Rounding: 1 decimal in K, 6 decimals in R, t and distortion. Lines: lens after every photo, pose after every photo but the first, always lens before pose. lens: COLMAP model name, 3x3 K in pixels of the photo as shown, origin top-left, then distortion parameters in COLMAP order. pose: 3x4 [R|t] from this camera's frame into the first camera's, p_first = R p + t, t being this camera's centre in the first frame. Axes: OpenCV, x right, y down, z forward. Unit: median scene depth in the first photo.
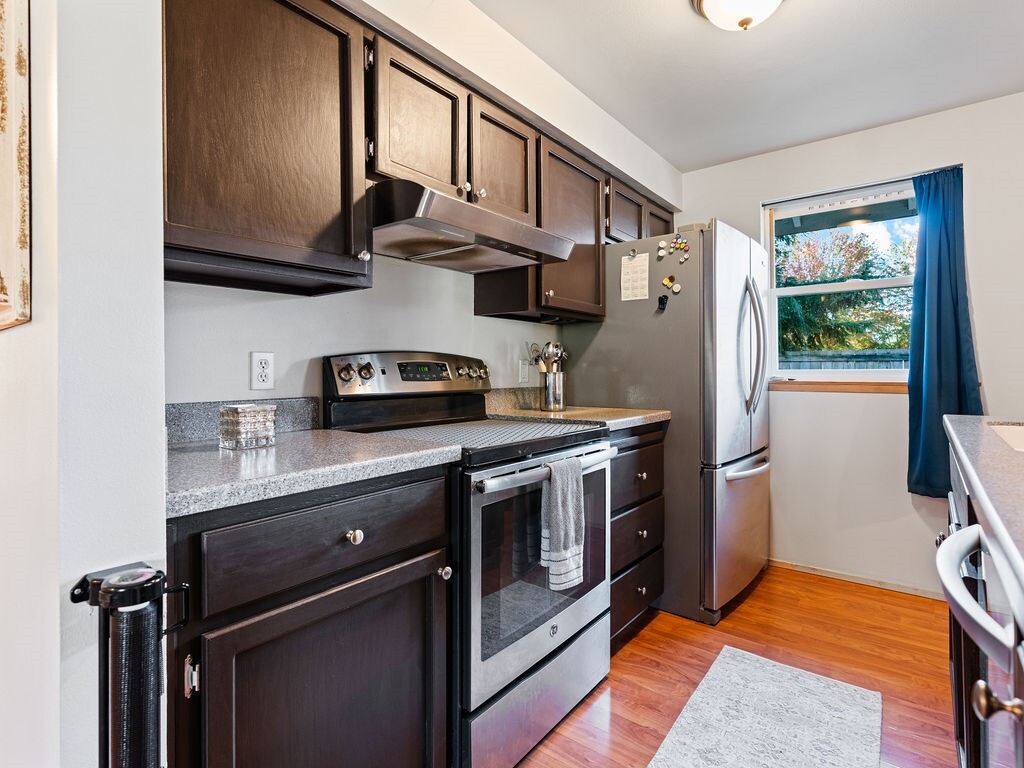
lens RADIAL K [[518.2, 0, 491.5], [0, 518.2, 365.8], [0, 0, 1]] dist [-0.009493, 0.001387]
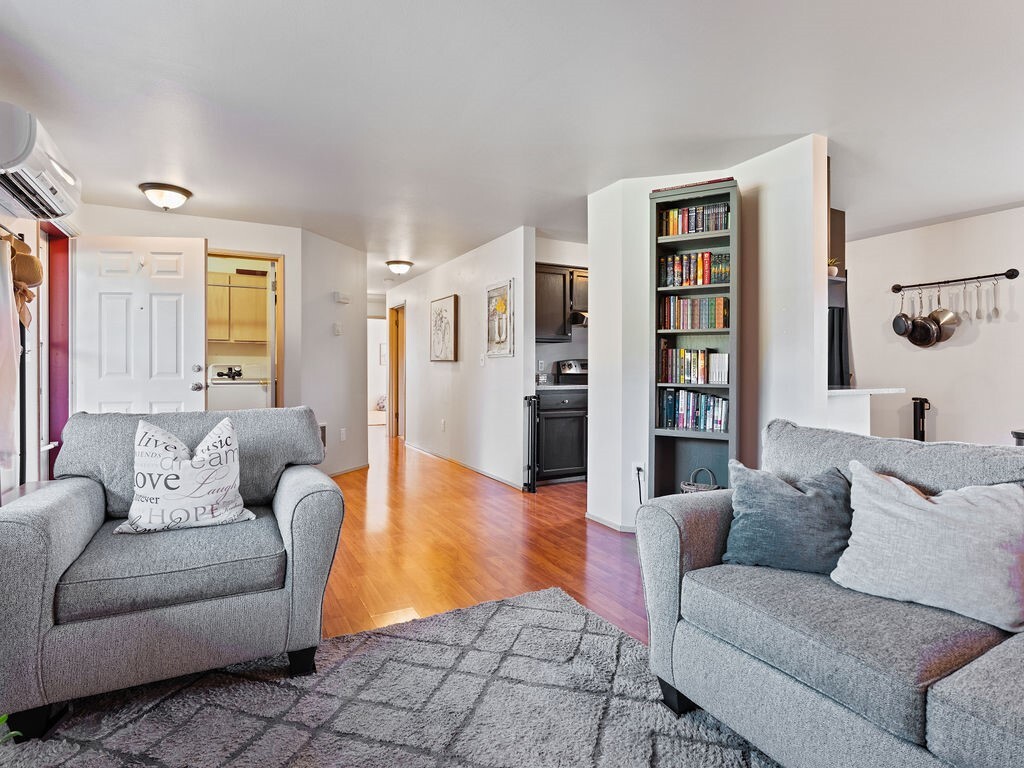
lens RADIAL K [[518.2, 0, 511.0], [0, 518.2, 374.5], [0, 0, 1]] dist [-0.009493, 0.001387]
pose [[0.932754, 0.010352, -0.360364, 0.437174], [-0.005031, 0.999864, 0.015701, 0.010748], [0.360477, -0.012832, 0.932680, -1.621901]]
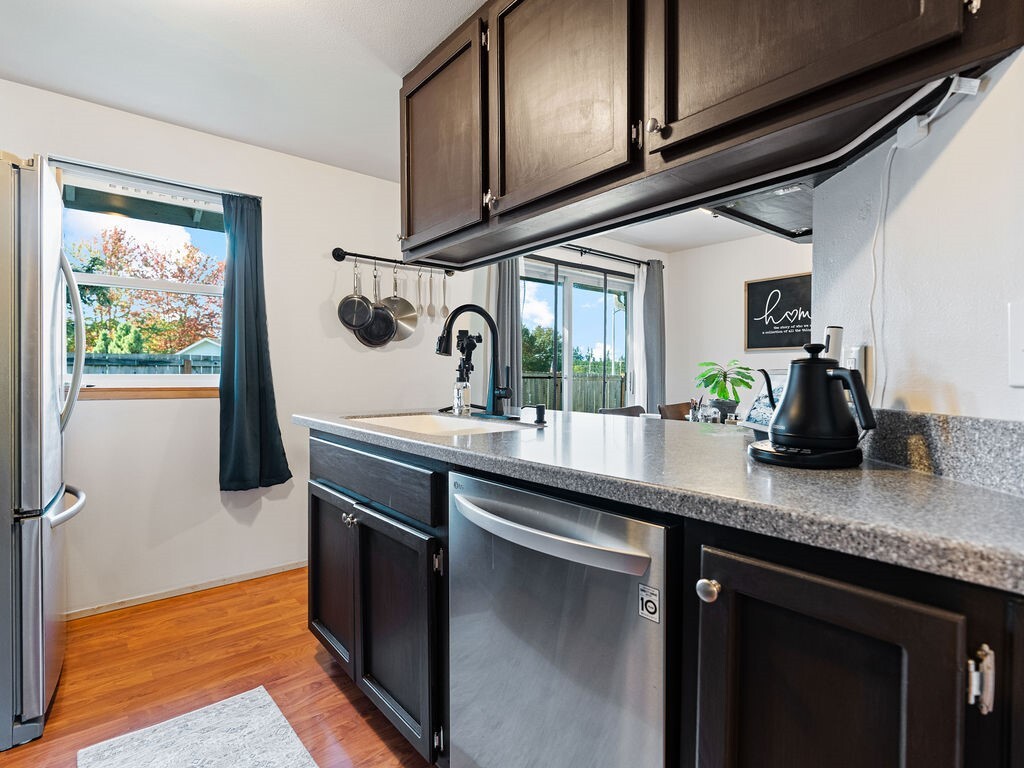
lens RADIAL K [[518.2, 0, 505.8], [0, 518.2, 381.2], [0, 0, 1]] dist [-0.009493, 0.001387]
pose [[0.185927, -0.006405, 0.982543, -0.133481], [-0.014721, 0.999848, 0.009304, 0.002185], [-0.982453, -0.016193, 0.185805, 0.254332]]
